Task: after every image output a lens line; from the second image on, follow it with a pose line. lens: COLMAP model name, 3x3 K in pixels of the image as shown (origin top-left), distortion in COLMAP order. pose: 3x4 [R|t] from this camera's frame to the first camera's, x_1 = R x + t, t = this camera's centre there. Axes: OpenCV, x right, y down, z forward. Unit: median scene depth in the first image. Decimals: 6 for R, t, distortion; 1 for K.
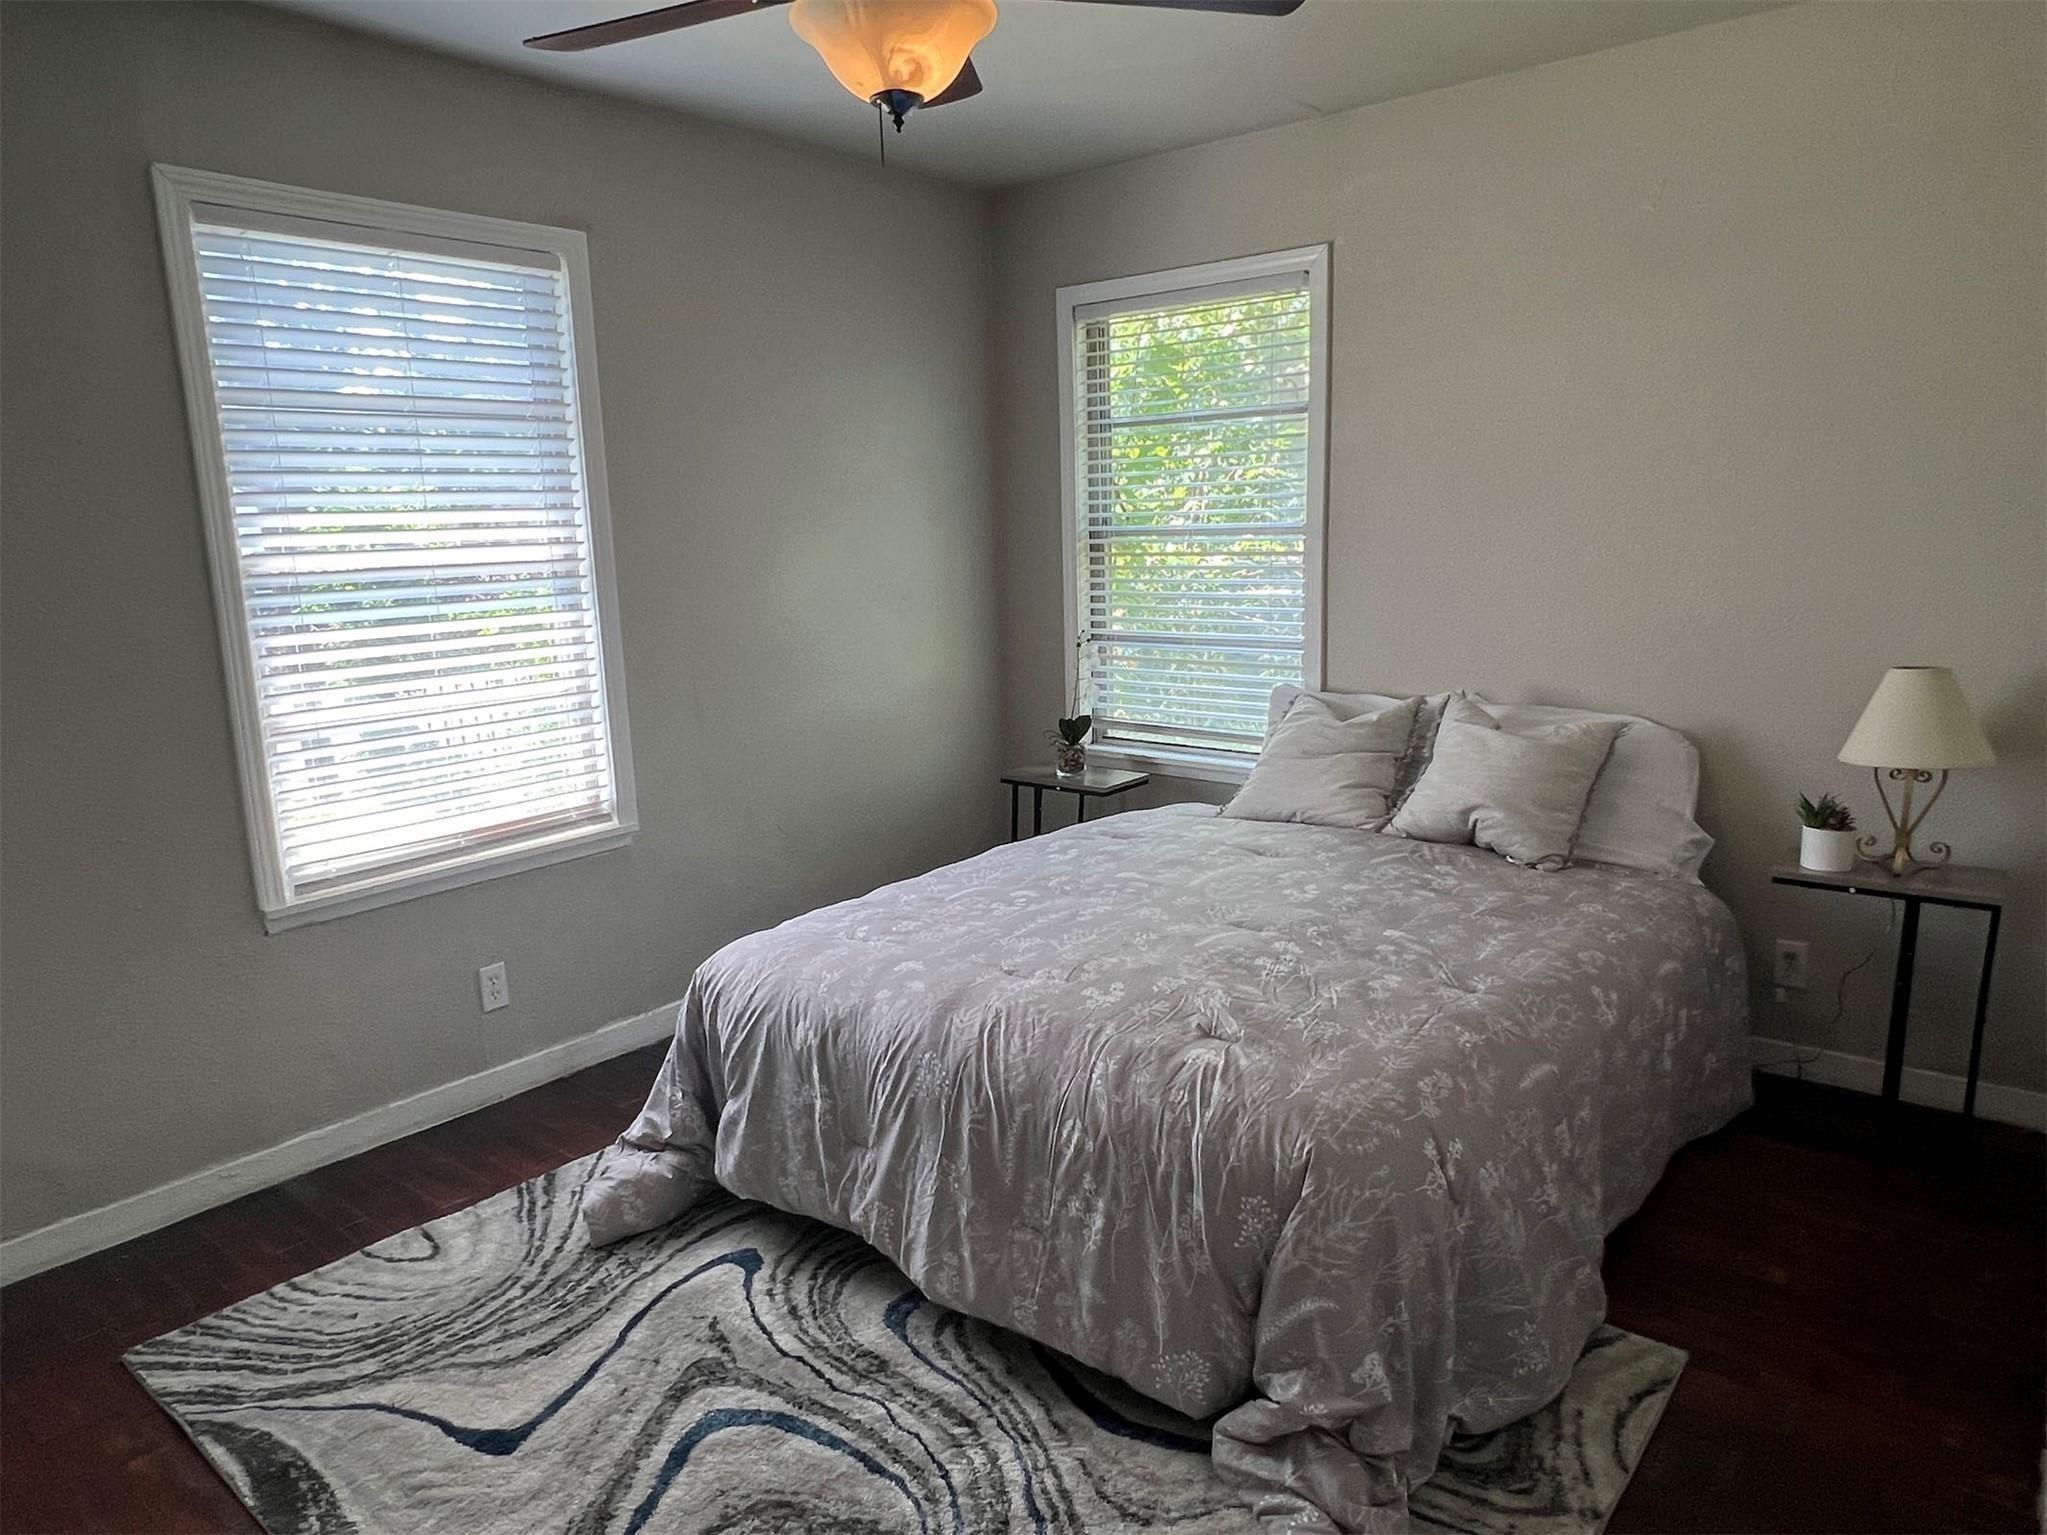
lens RADIAL K [[1295.7, 0, 1025.8], [0, 1295.7, 771.1], [0, 0, 1]] dist [-0.000152, 0.001195]
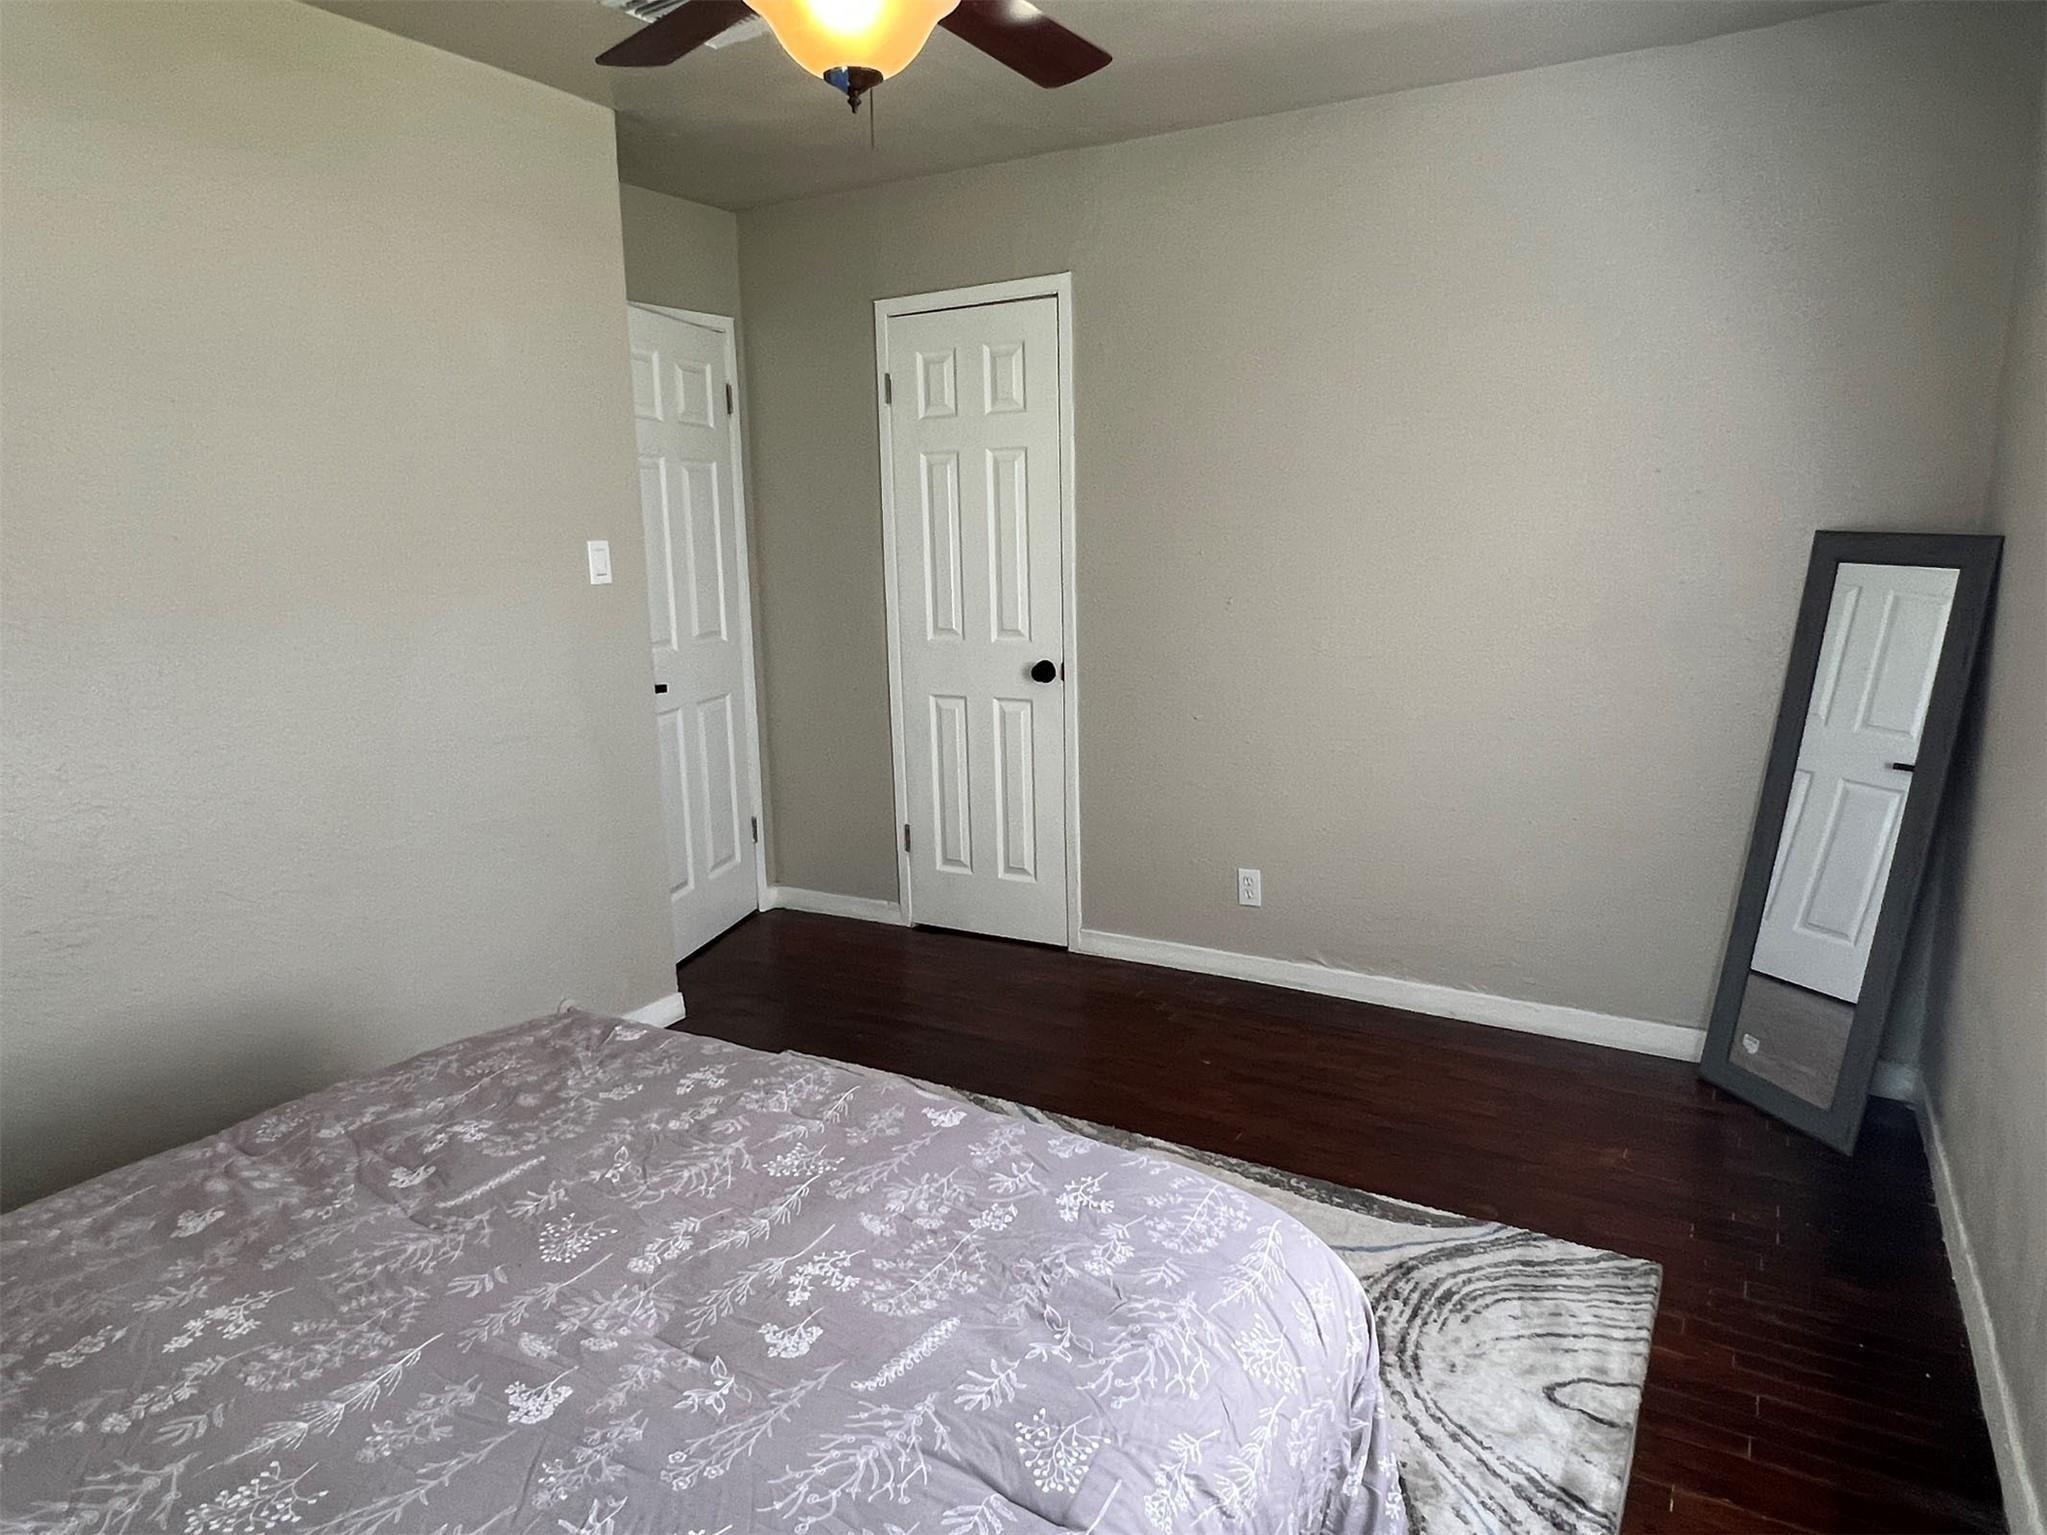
lens RADIAL K [[1295.7, 0, 1024.9], [0, 1295.7, 769.2], [0, 0, 1]] dist [-0.000152, 0.001195]
pose [[-0.984365, 0.079208, -0.157324, -0.033627], [0.016797, 0.931327, 0.363797, -0.337269], [0.175335, 0.355467, -0.918096, 1.739012]]
